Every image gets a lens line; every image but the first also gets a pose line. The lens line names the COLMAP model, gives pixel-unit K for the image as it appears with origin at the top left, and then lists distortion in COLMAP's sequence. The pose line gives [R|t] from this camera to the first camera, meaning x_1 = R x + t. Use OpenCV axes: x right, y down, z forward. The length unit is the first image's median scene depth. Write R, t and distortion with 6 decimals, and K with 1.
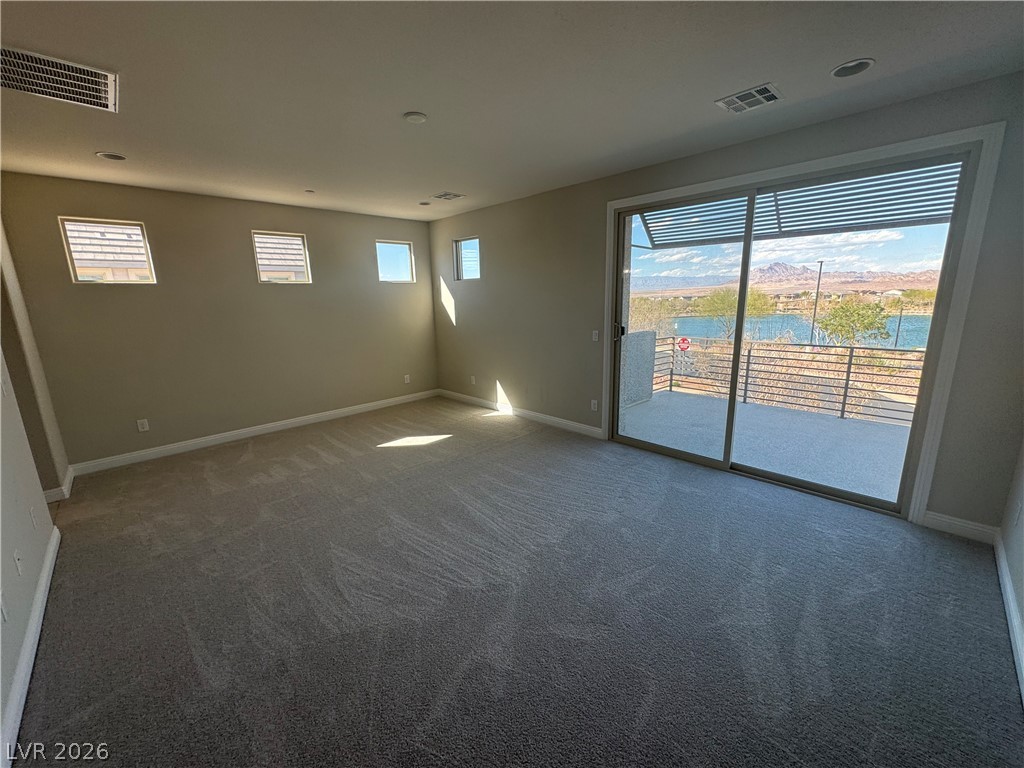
lens RADIAL K [[409.5, 0, 512.0], [0, 409.5, 384.0], [0, 0, 1]] dist [-0.001134, 0.000276]
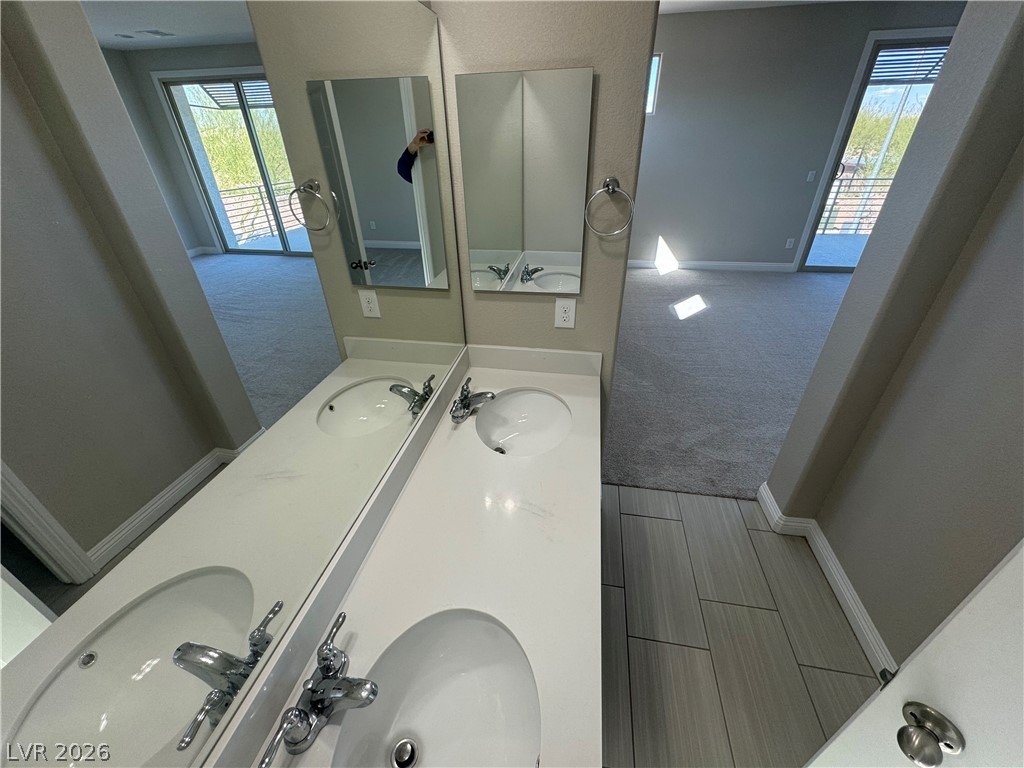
lens RADIAL K [[409.5, 0, 512.0], [0, 409.5, 384.0], [0, 0, 1]] dist [-0.001134, 0.000276]
pose [[0.812328, -0.296819, 0.502018, -1.117471], [0.126240, 0.929881, 0.345522, -0.075801], [-0.569374, -0.217302, 0.792839, 0.438772]]
